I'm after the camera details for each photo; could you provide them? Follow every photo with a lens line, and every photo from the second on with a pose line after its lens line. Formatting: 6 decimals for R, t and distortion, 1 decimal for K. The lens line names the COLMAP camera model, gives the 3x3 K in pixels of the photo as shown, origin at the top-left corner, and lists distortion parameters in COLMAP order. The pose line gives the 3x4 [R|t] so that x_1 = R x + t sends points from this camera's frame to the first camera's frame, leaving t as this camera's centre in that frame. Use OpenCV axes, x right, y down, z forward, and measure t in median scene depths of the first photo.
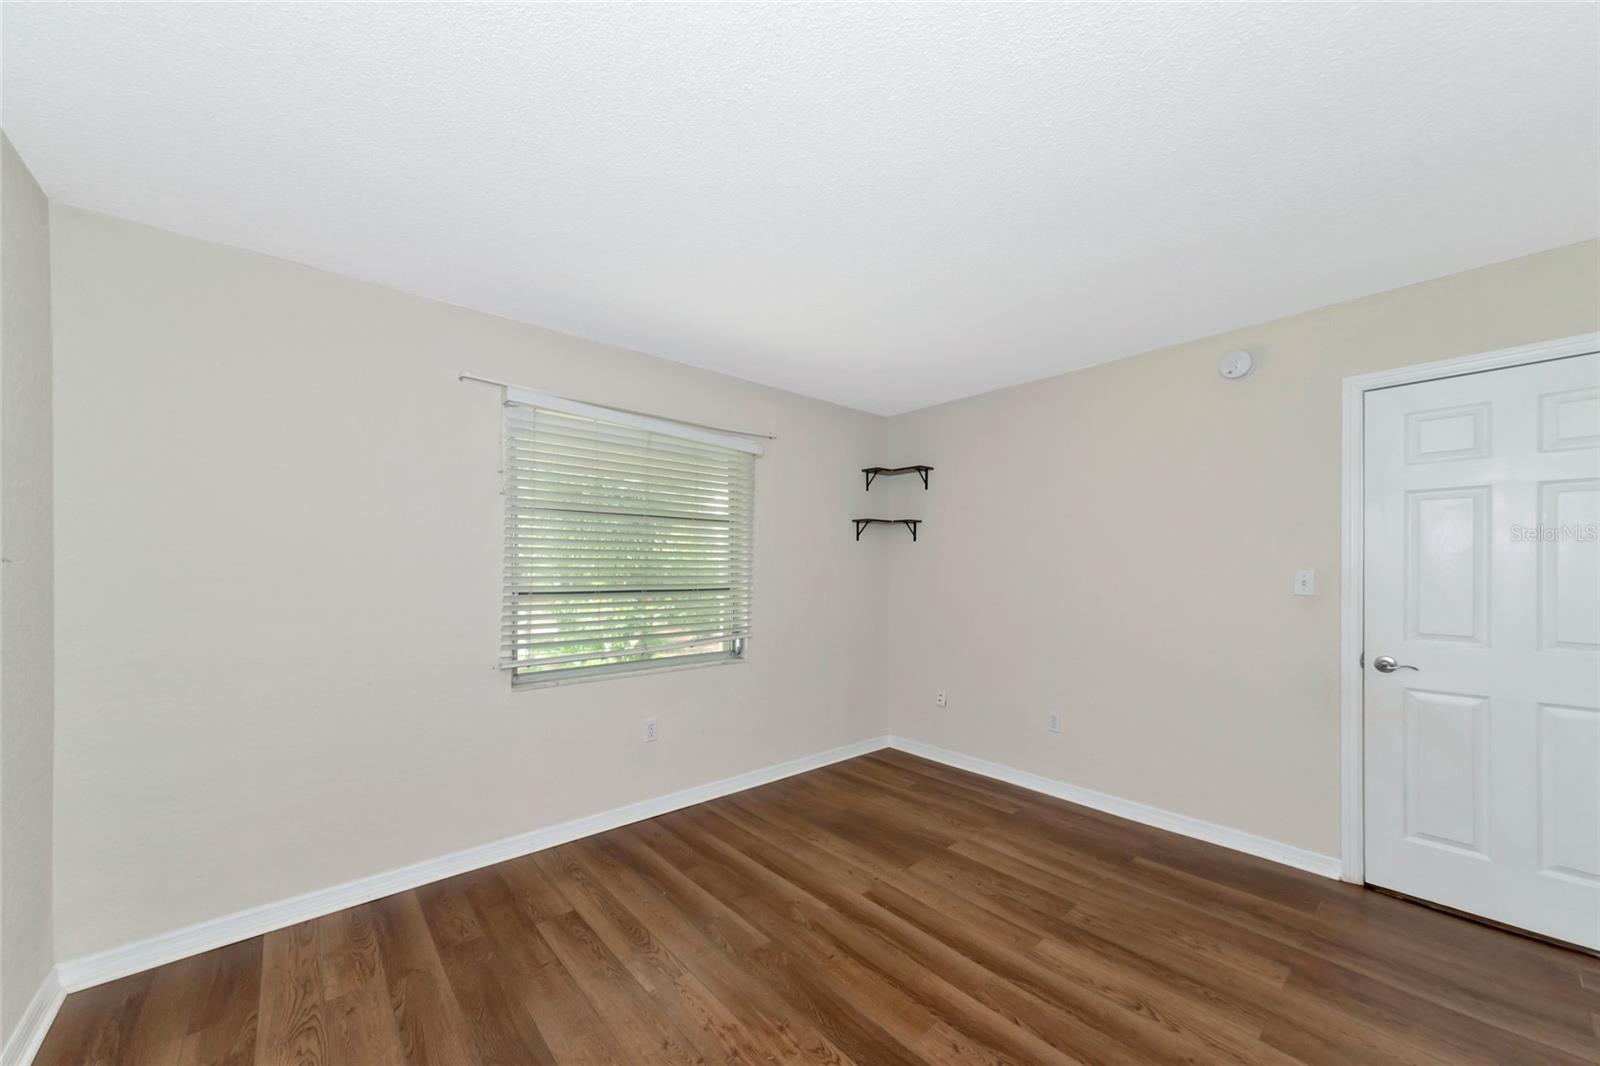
lens RADIAL K [[590.4, 0, 806.0], [0, 590.4, 567.5], [0, 0, 1]] dist [0.000166, 0.003453]
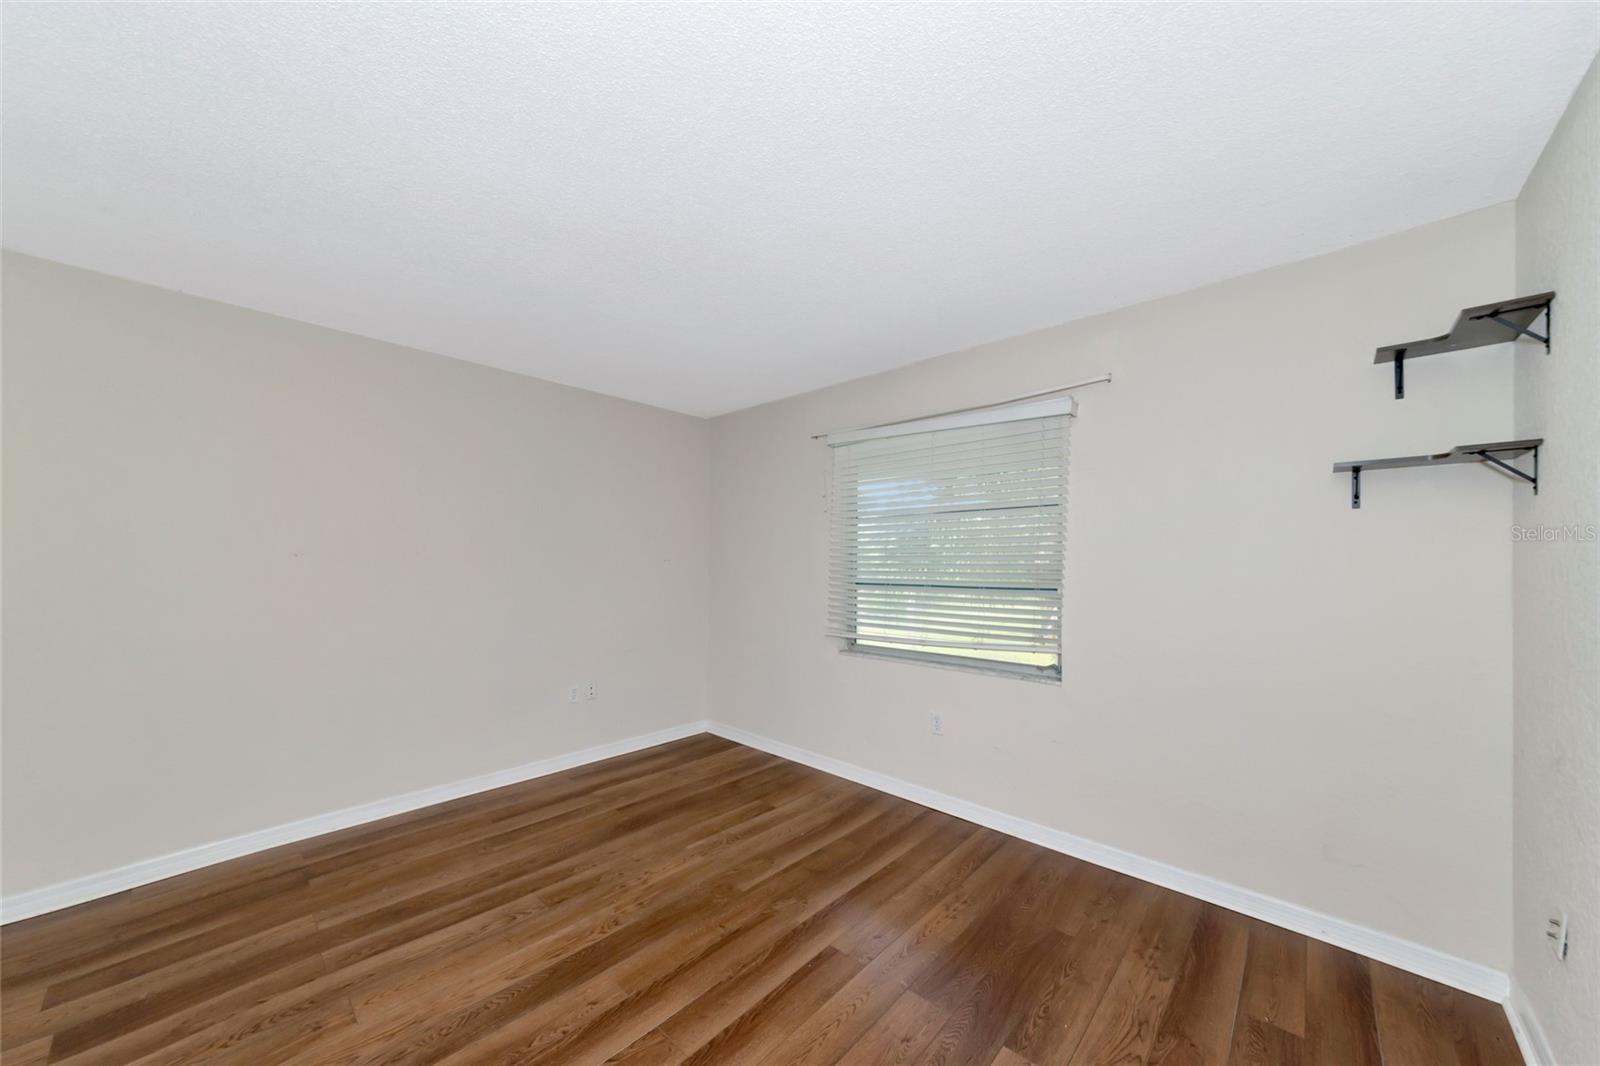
lens RADIAL K [[576.5, 0, 793.2], [0, 576.5, 558.4], [0, 0, 1]] dist [0.000355, 0.002852]
pose [[0.085709, -0.009140, -0.996278, 0.910902], [-0.001628, 0.999955, -0.009314, 0.000258], [0.996319, 0.002420, 0.085691, 0.856734]]
